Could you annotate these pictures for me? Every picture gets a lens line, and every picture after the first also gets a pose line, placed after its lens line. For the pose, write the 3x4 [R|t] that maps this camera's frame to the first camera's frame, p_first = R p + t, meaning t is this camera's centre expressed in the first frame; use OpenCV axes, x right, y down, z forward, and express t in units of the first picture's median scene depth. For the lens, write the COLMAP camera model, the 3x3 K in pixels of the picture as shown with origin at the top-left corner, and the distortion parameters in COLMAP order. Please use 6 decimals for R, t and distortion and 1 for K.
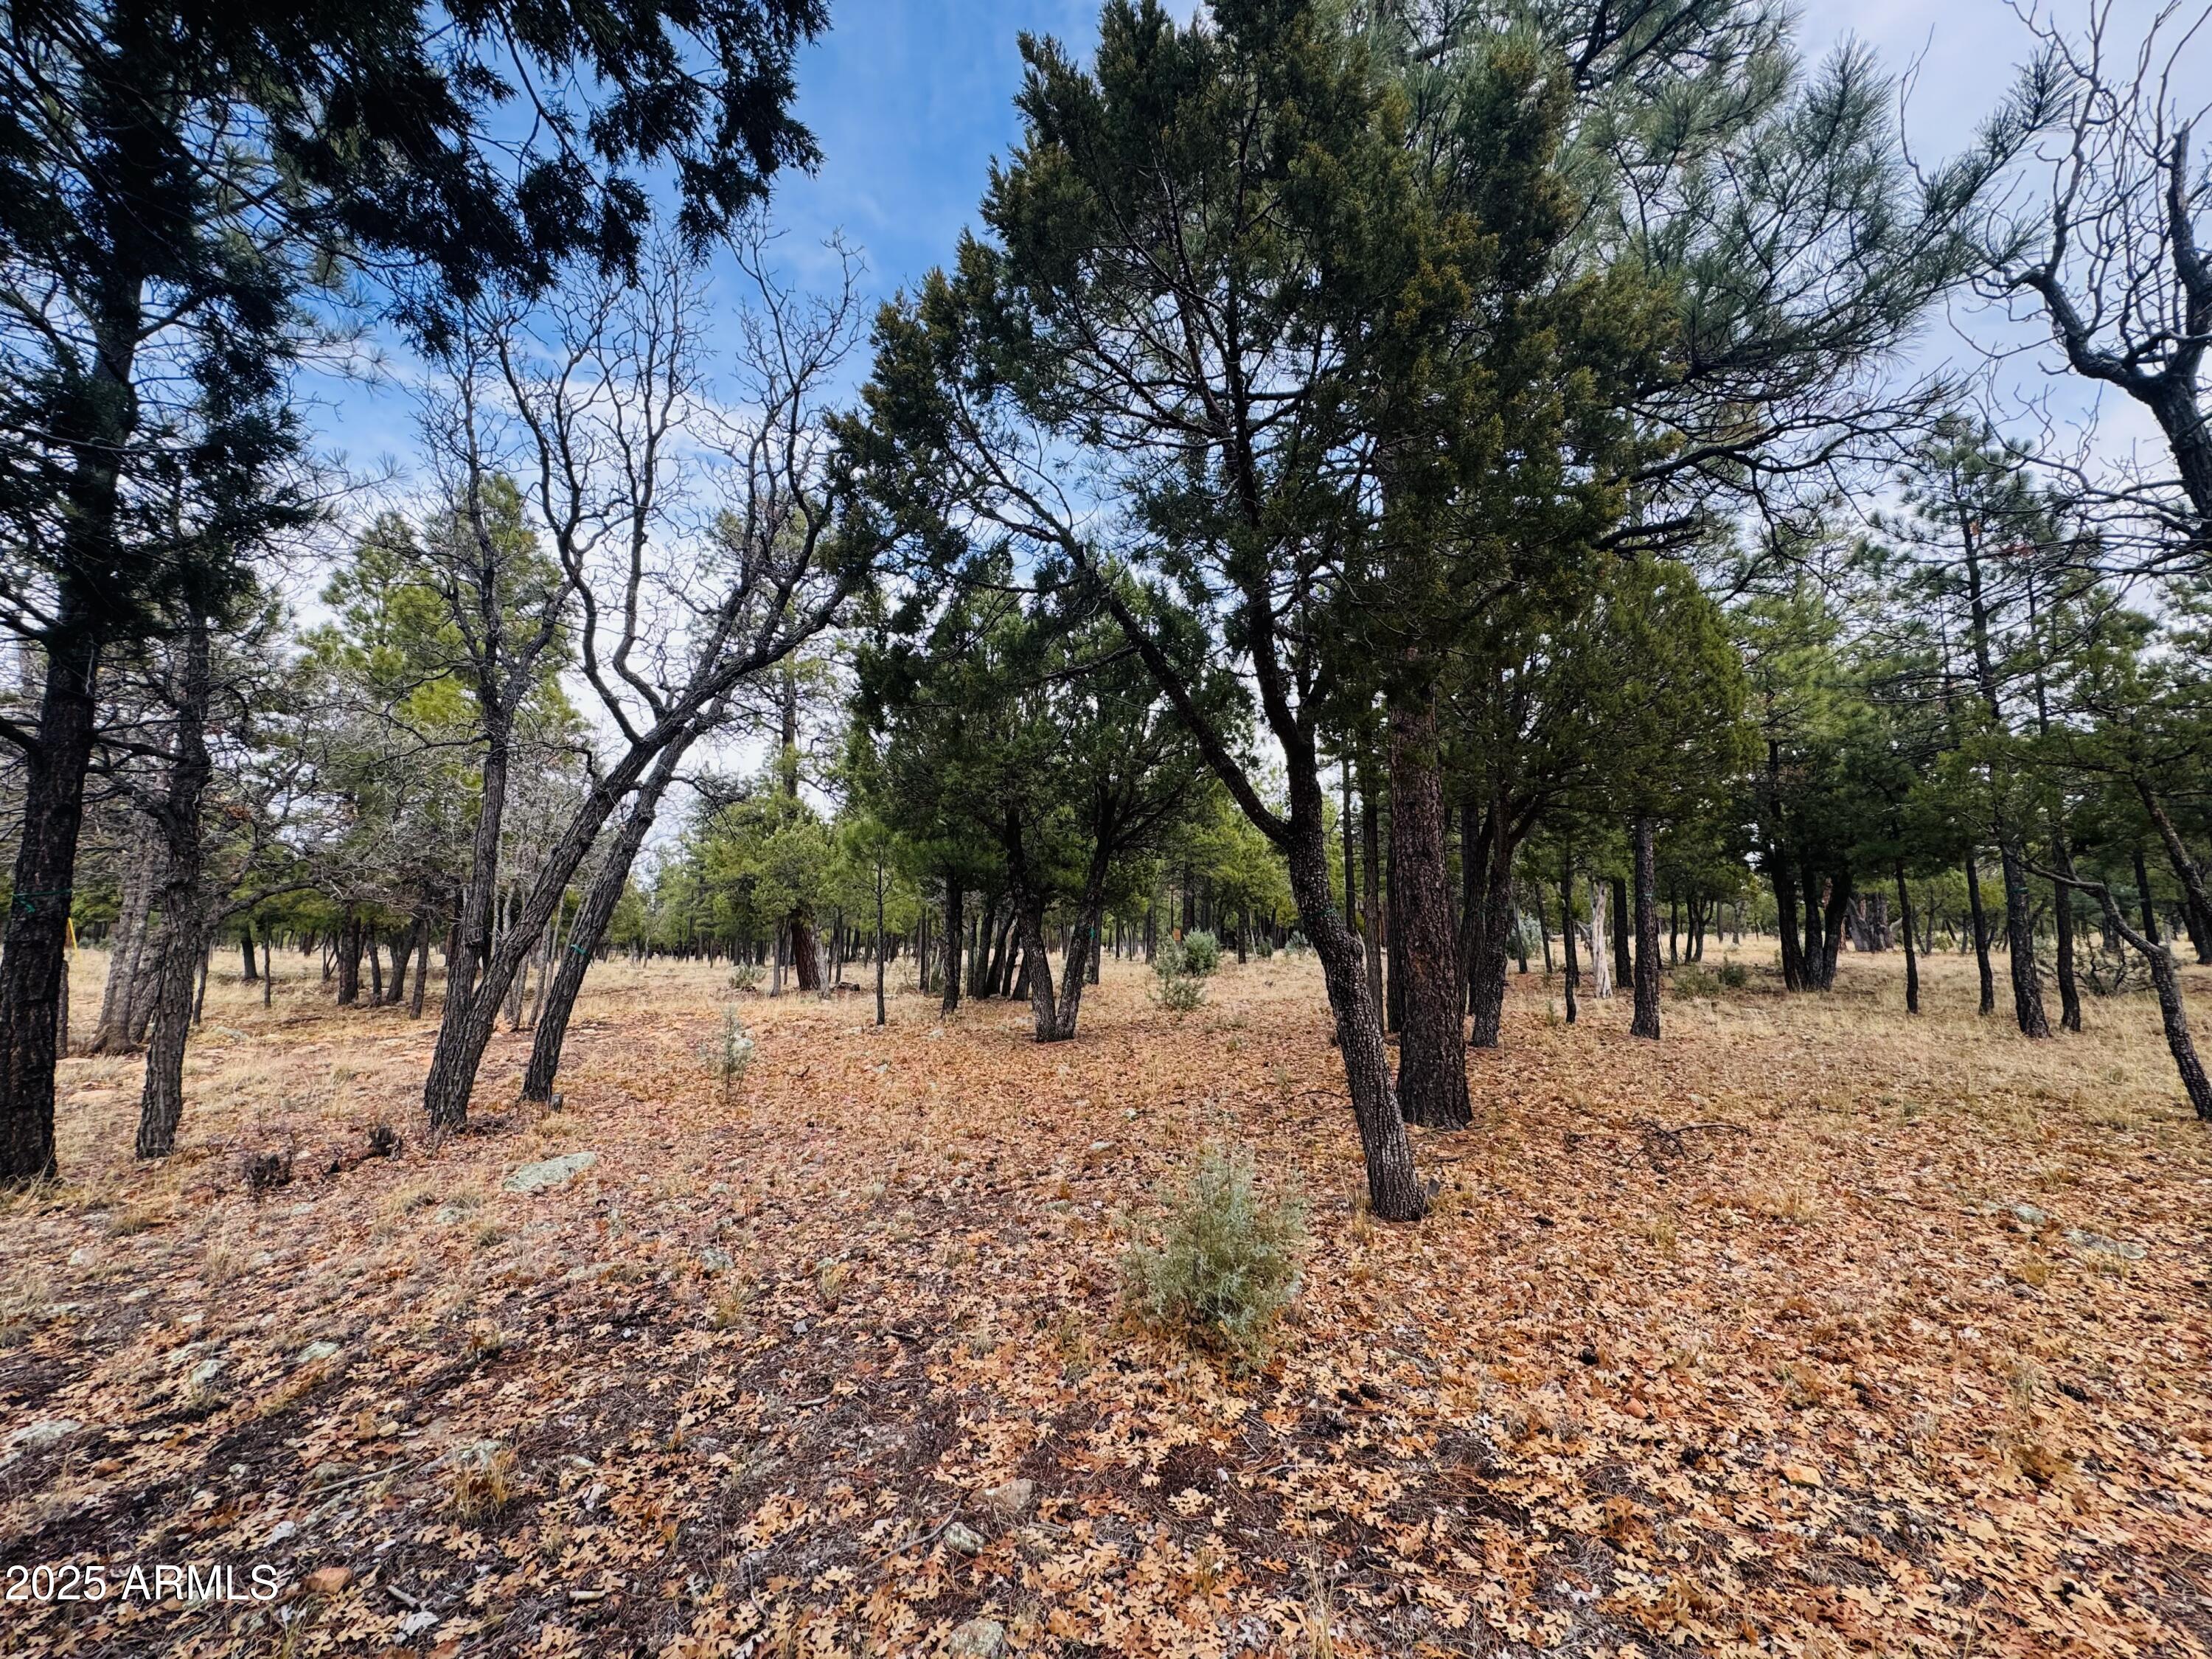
lens RADIAL K [[882.0, 0, 1103.1], [0, 882.0, 828.4], [0, 0, 1]] dist [-0.000926, 0.000092]
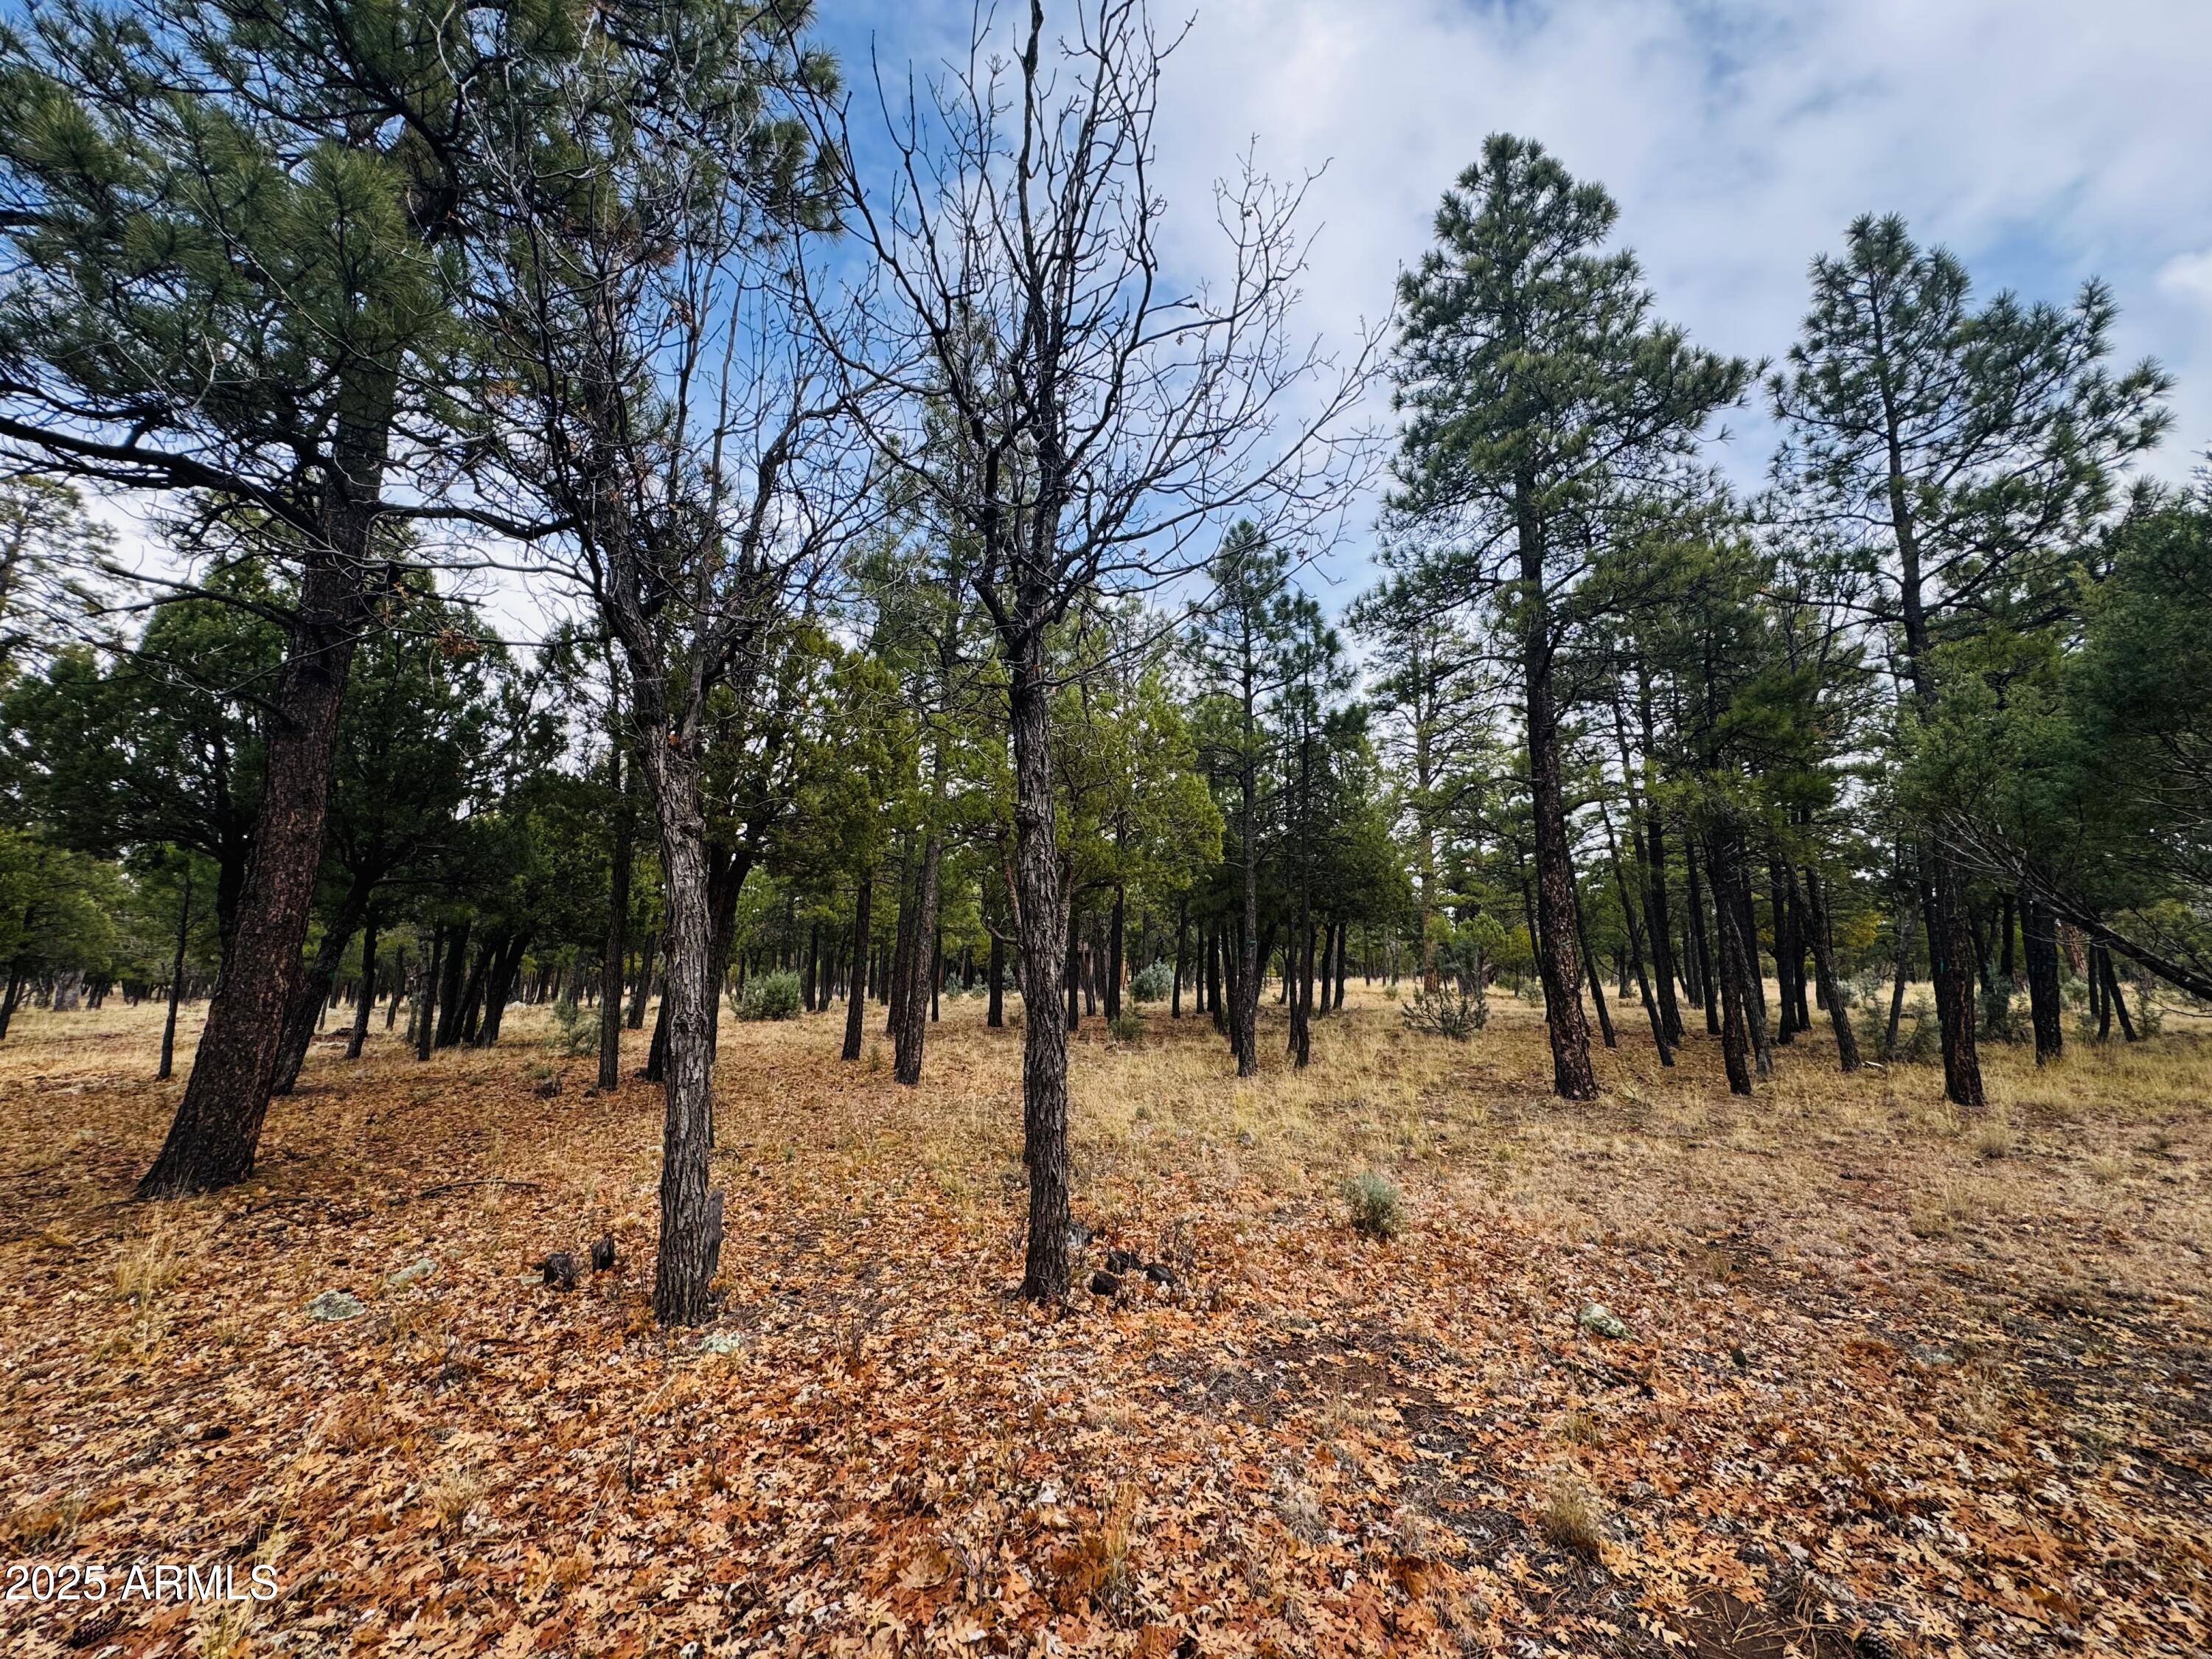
lens RADIAL K [[882.0, 0, 1103.1], [0, 882.0, 828.4], [0, 0, 1]] dist [-0.000926, 0.000092]
pose [[0.976106, 0.043145, 0.212968, 1.554110], [-0.033643, 0.998278, -0.048047, -0.040844], [-0.214674, 0.039734, 0.975877, -0.154916]]
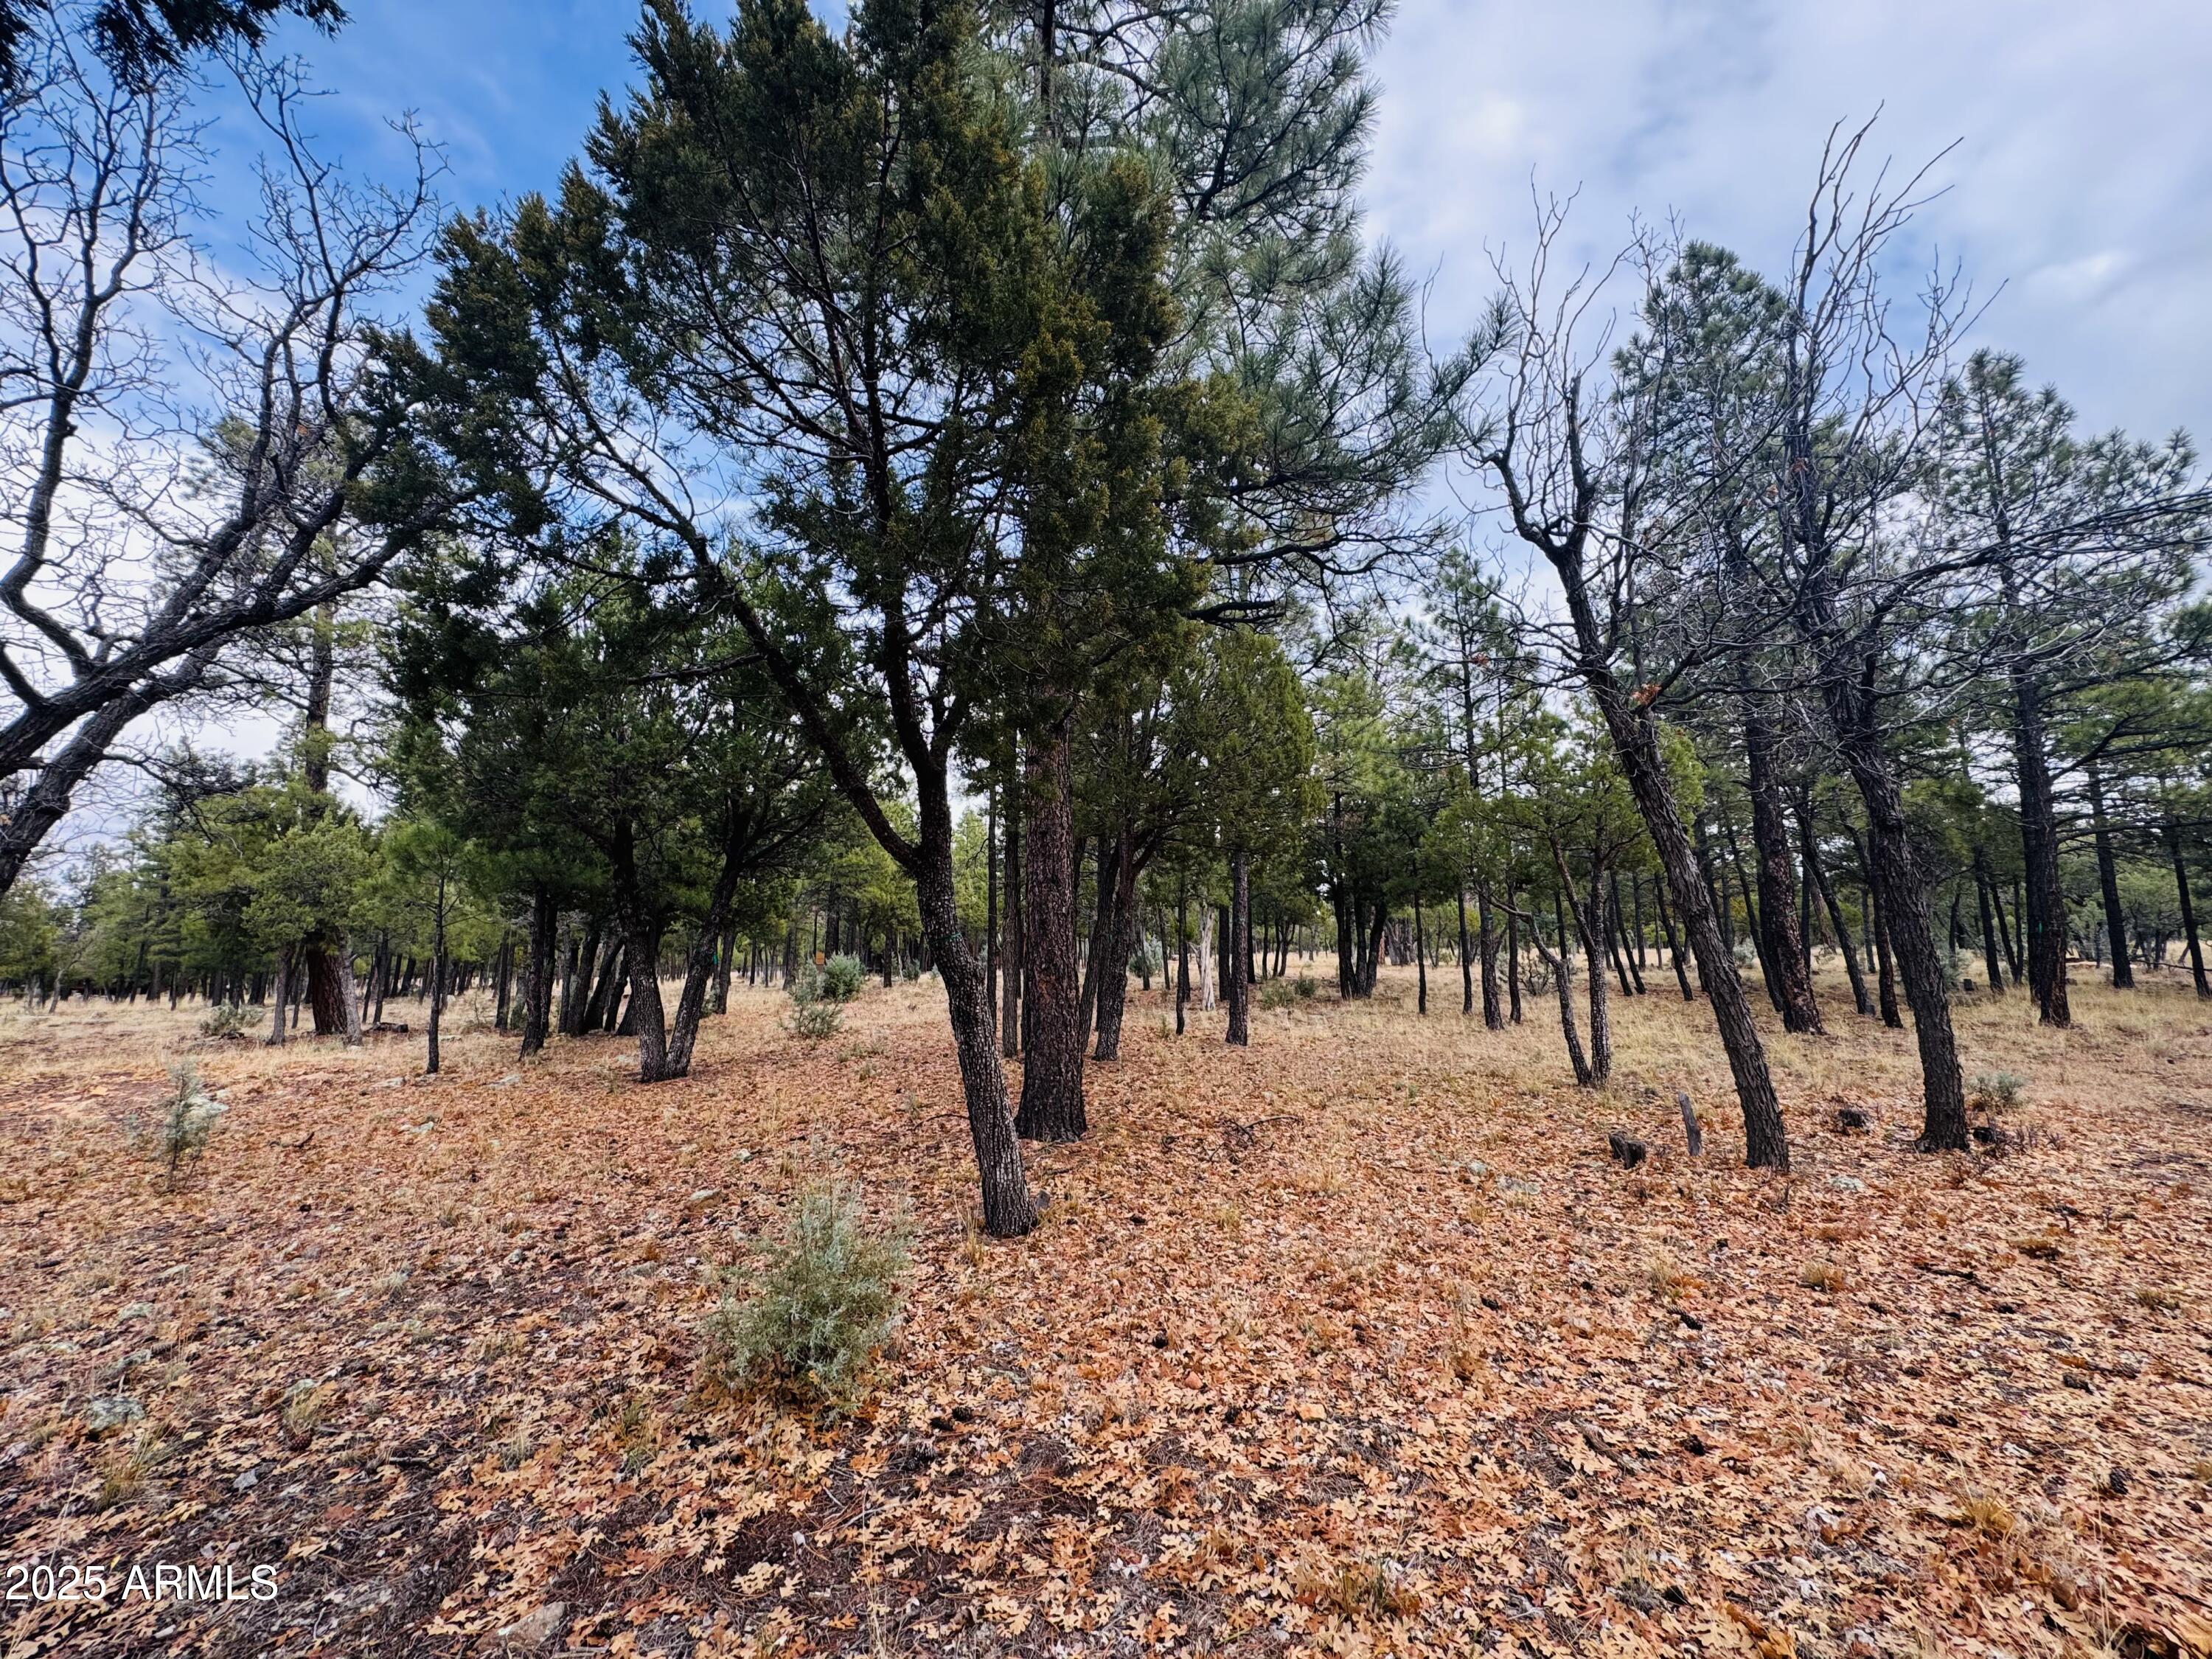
lens RADIAL K [[882.5, 0, 1103.7], [0, 882.5, 828.7], [0, 0, 1]] dist [-0.001290, 0.000426]
pose [[0.925431, 0.042754, 0.376496, 0.028161], [-0.033603, 0.998959, -0.030842, -0.003859], [-0.377423, 0.015891, 0.925905, -0.004951]]
